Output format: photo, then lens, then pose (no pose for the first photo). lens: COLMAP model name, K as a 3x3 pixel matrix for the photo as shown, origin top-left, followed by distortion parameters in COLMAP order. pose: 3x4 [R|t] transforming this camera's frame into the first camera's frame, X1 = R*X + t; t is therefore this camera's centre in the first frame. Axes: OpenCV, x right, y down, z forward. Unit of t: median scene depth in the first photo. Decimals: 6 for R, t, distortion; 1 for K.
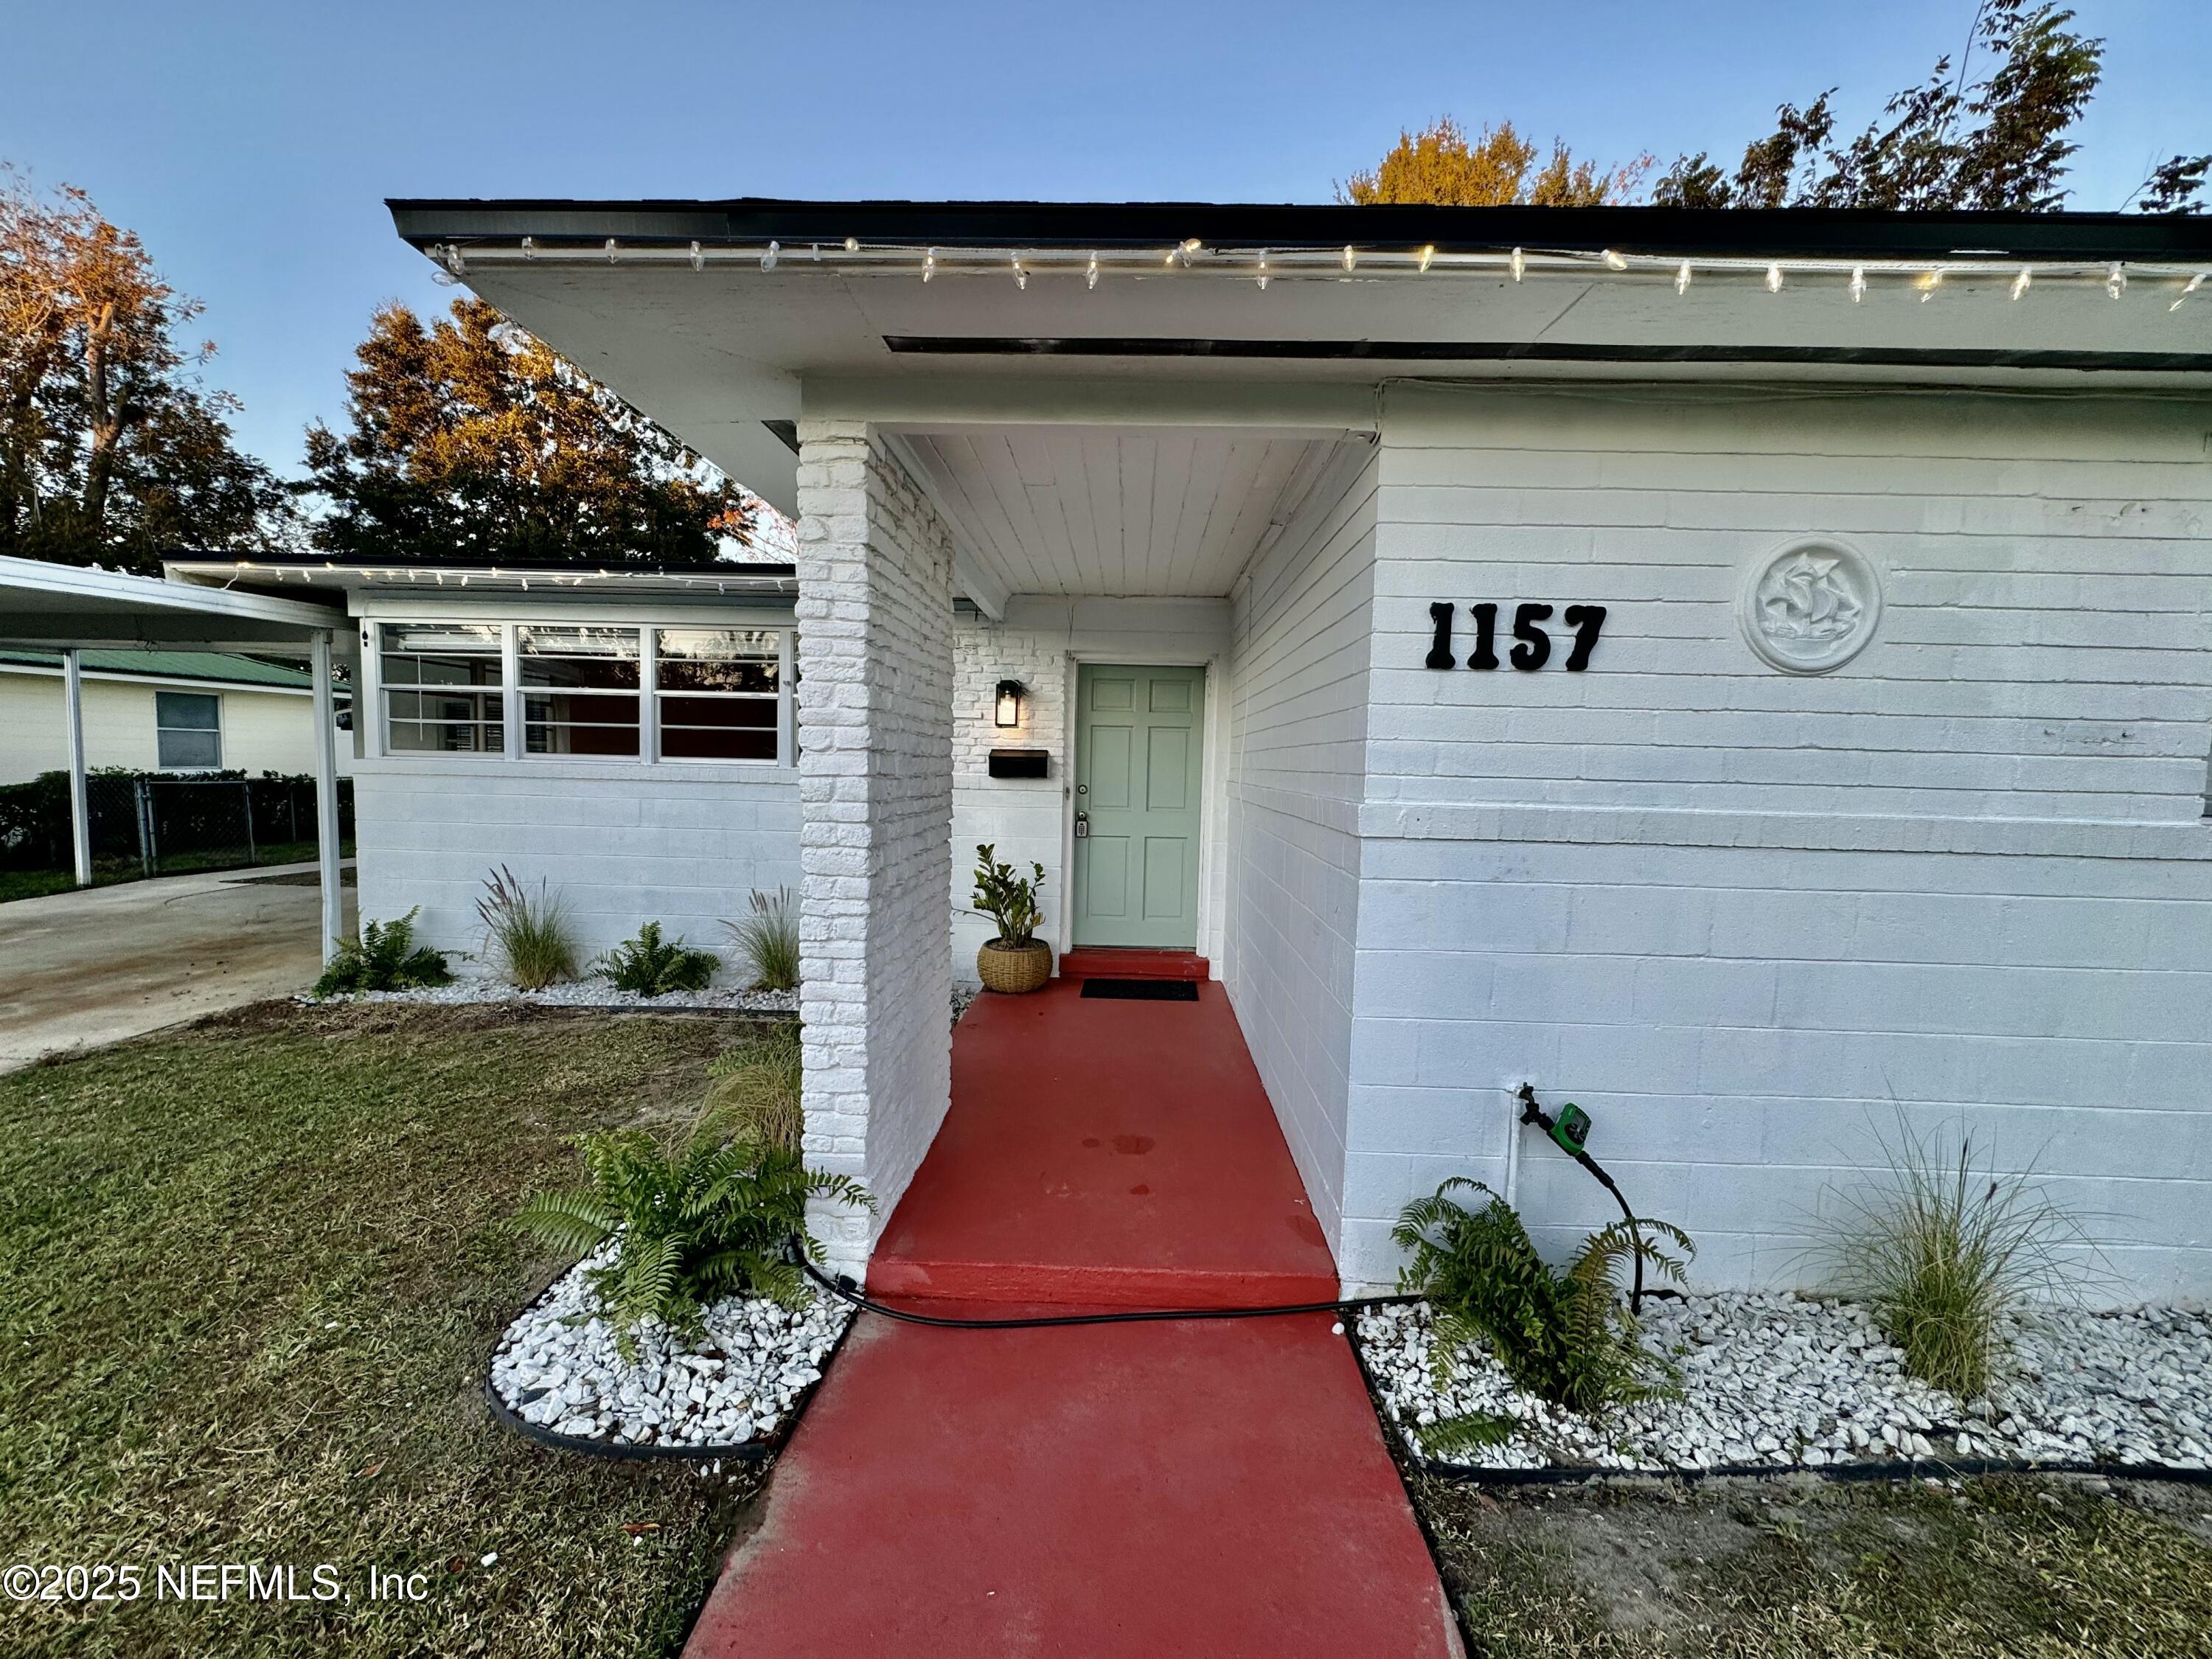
lens RADIAL K [[883.6, 0, 1106.8], [0, 883.6, 823.4], [0, 0, 1]] dist [-0.002134, 0.000154]
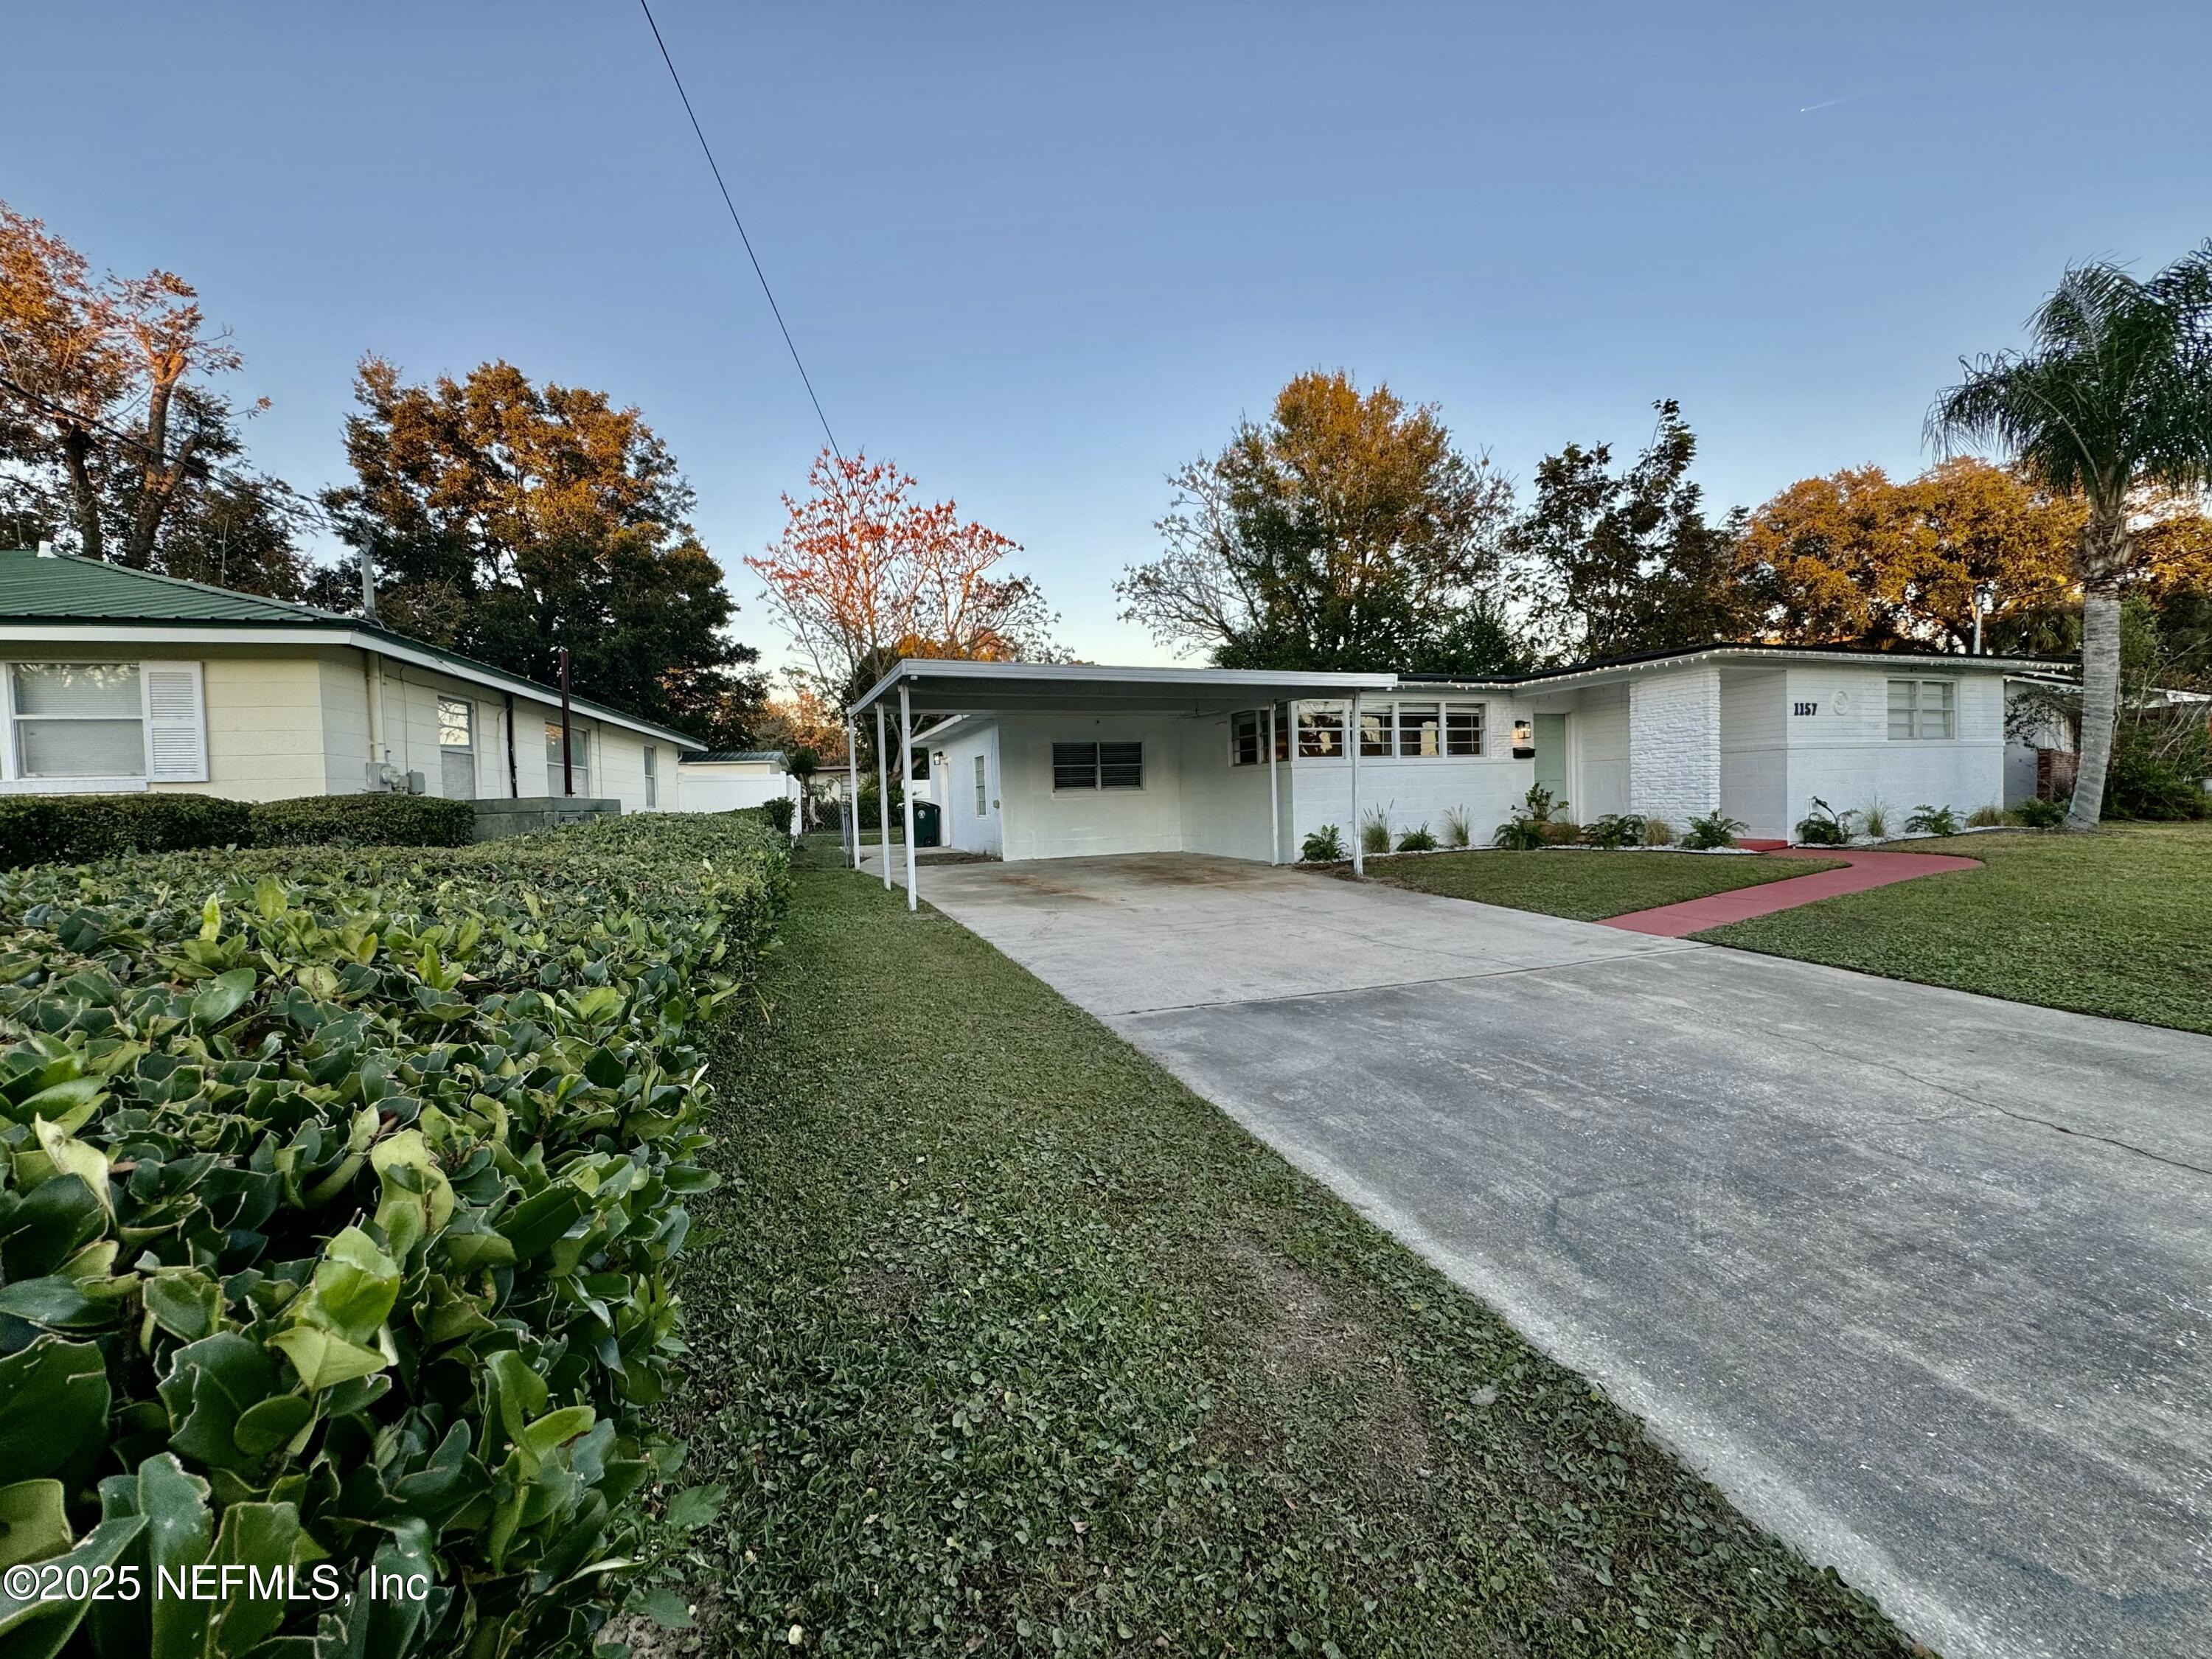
lens RADIAL K [[883.6, 0, 1107.6], [0, 883.6, 827.5], [0, 0, 1]] dist [-0.002134, 0.000154]
pose [[0.924044, -0.065617, 0.376612, -2.197201], [0.080776, 0.996429, -0.024582, 0.114156], [-0.373654, 0.053136, 0.926045, -0.917054]]
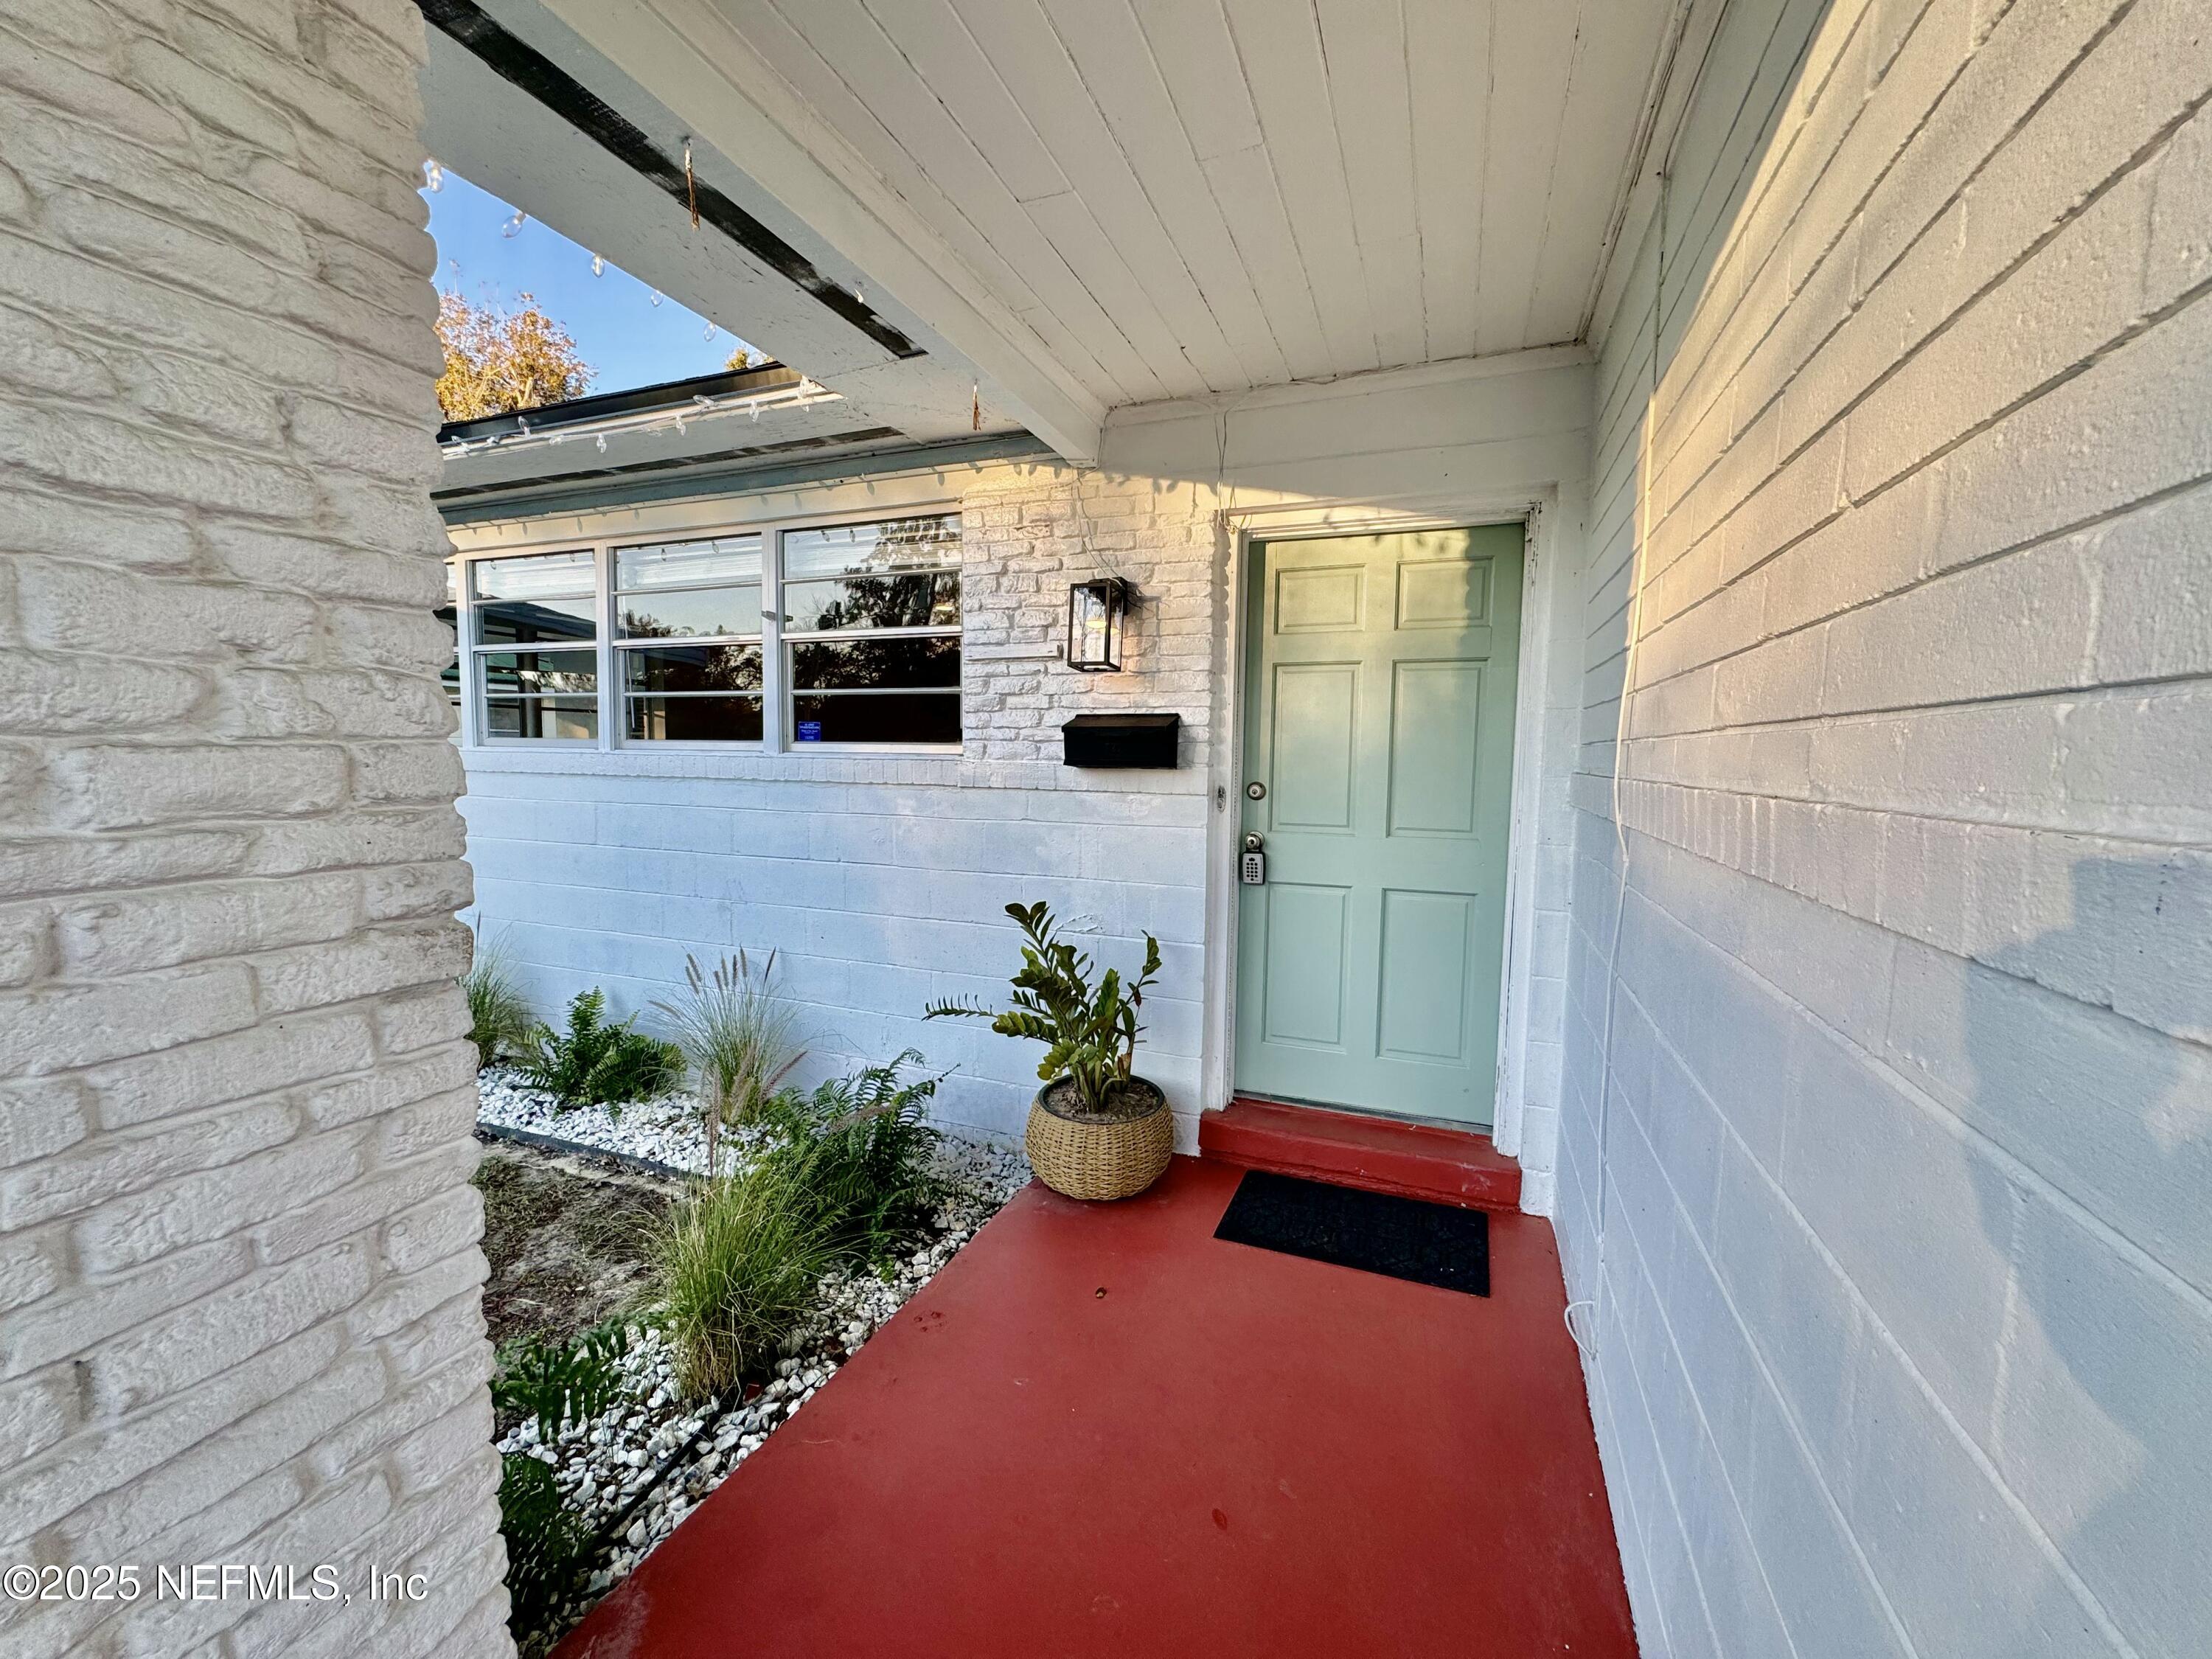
lens RADIAL K [[883.6, 0, 1110.1], [0, 883.6, 816.7], [0, 0, 1]] dist [-0.002134, 0.000154]
pose [[0.937489, 0.015351, -0.347677, 0.073297], [-0.009930, 0.999800, 0.017369, -0.032022], [0.347874, -0.012830, 0.937454, 0.509317]]
